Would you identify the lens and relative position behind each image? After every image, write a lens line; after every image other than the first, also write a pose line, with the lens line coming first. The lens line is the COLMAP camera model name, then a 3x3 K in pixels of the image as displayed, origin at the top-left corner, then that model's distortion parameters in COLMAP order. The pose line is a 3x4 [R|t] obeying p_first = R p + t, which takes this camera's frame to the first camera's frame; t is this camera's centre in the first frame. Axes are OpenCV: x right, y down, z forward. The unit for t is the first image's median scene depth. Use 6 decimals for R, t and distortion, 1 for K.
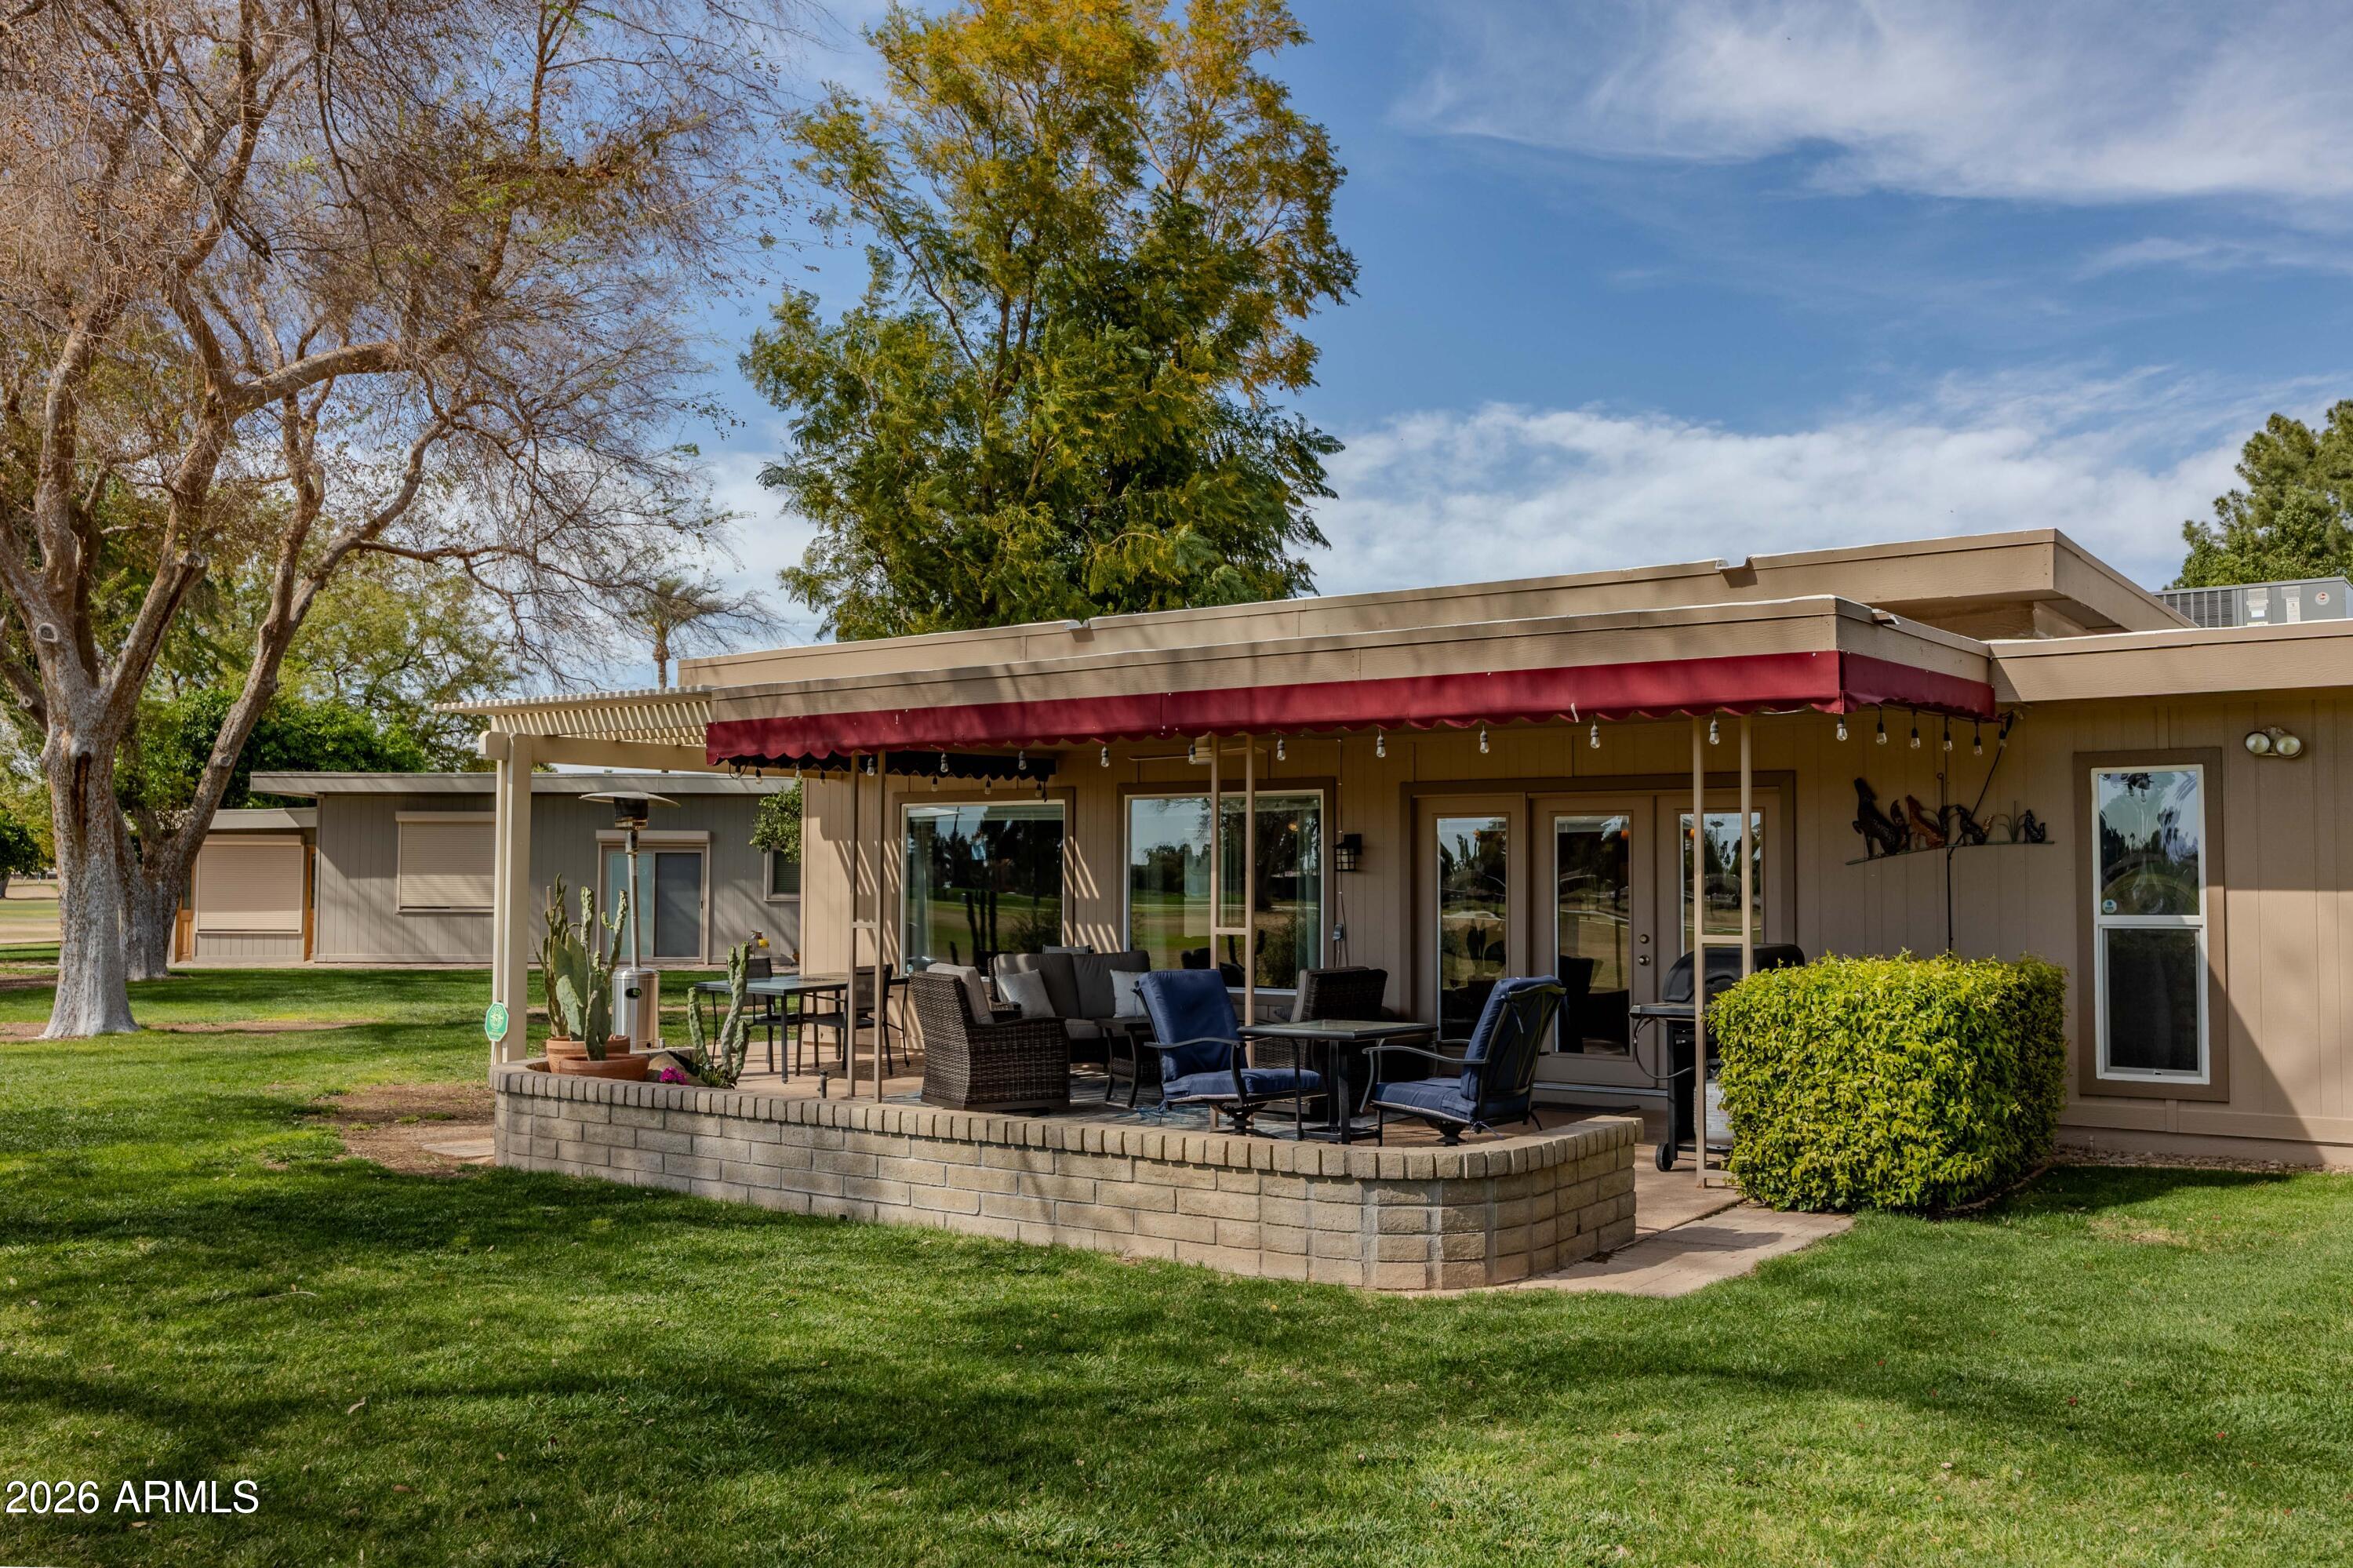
lens RADIAL K [[2051.8, 0, 1177.3], [0, 2051.8, 798.0], [0, 0, 1]] dist [0.070552, 0.002184]
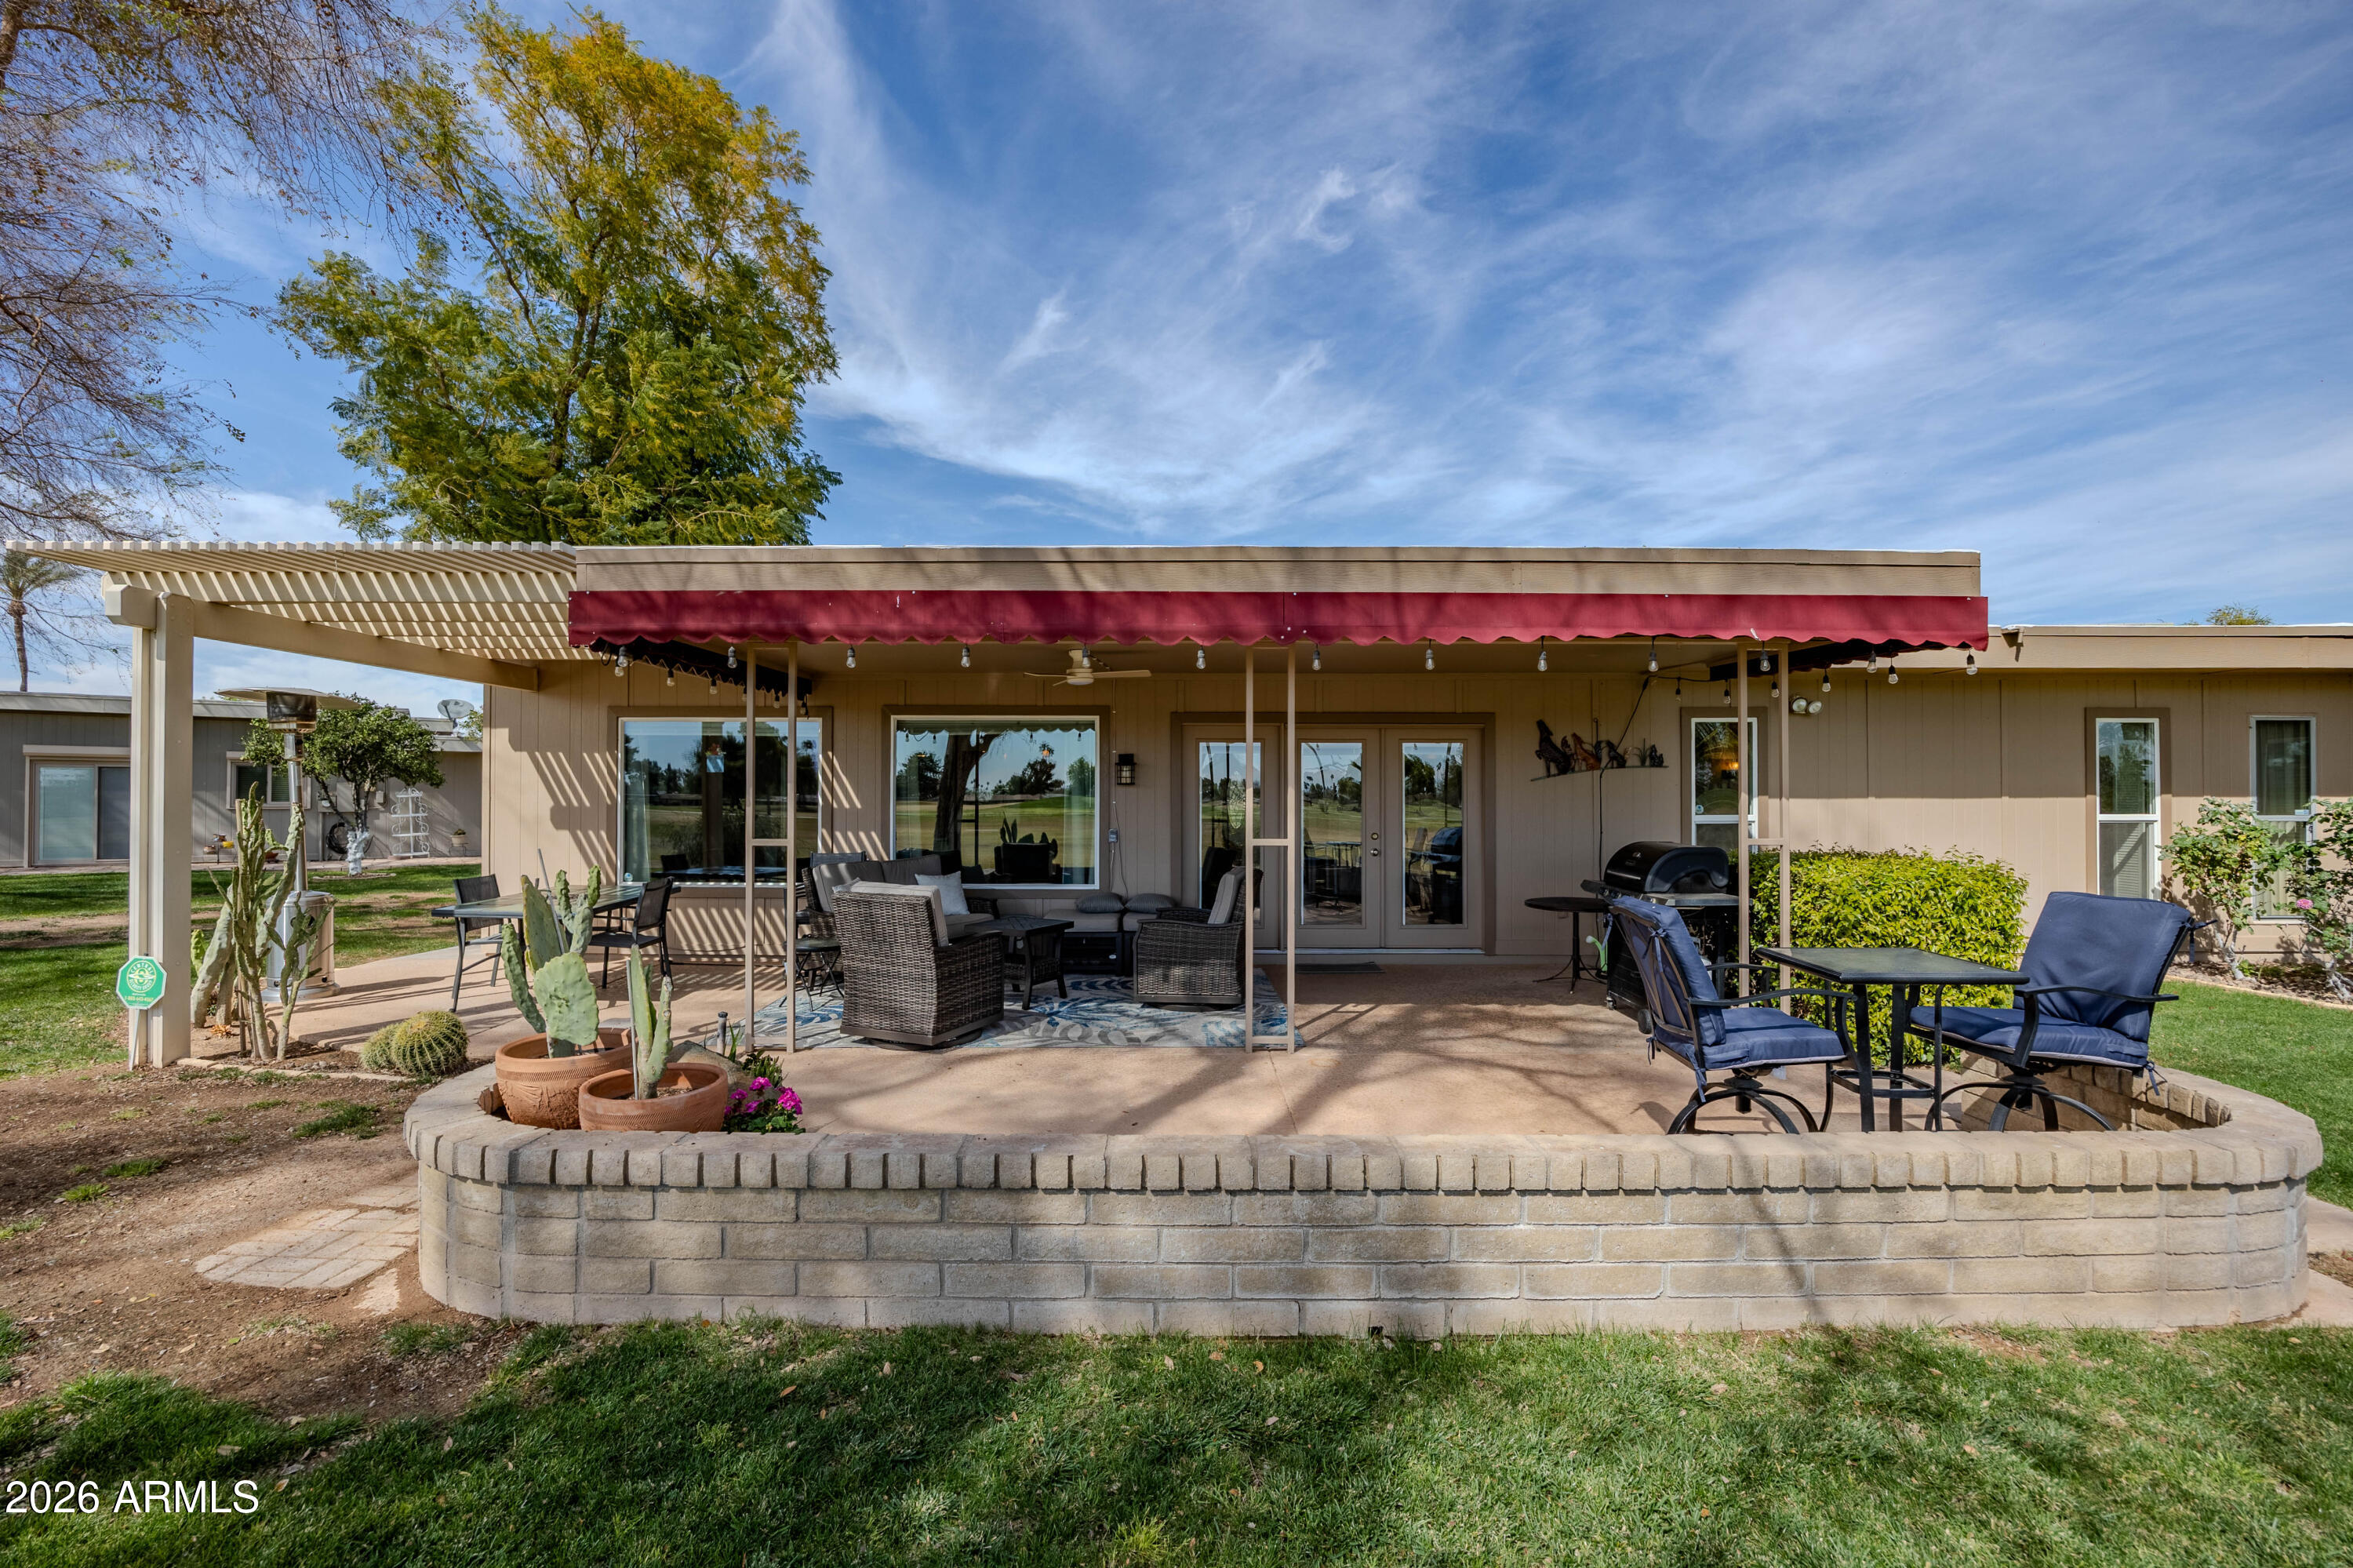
lens RADIAL K [[1025.0, 0, 1213.0], [0, 1025.0, 791.5], [0, 0, 1]] dist [-0.015285, 0.001038]
pose [[0.798674, 0.000213, 0.601763, -0.282647], [-0.024238, 0.999200, 0.031816, 0.023030], [-0.601275, -0.039996, 0.798040, 0.574527]]
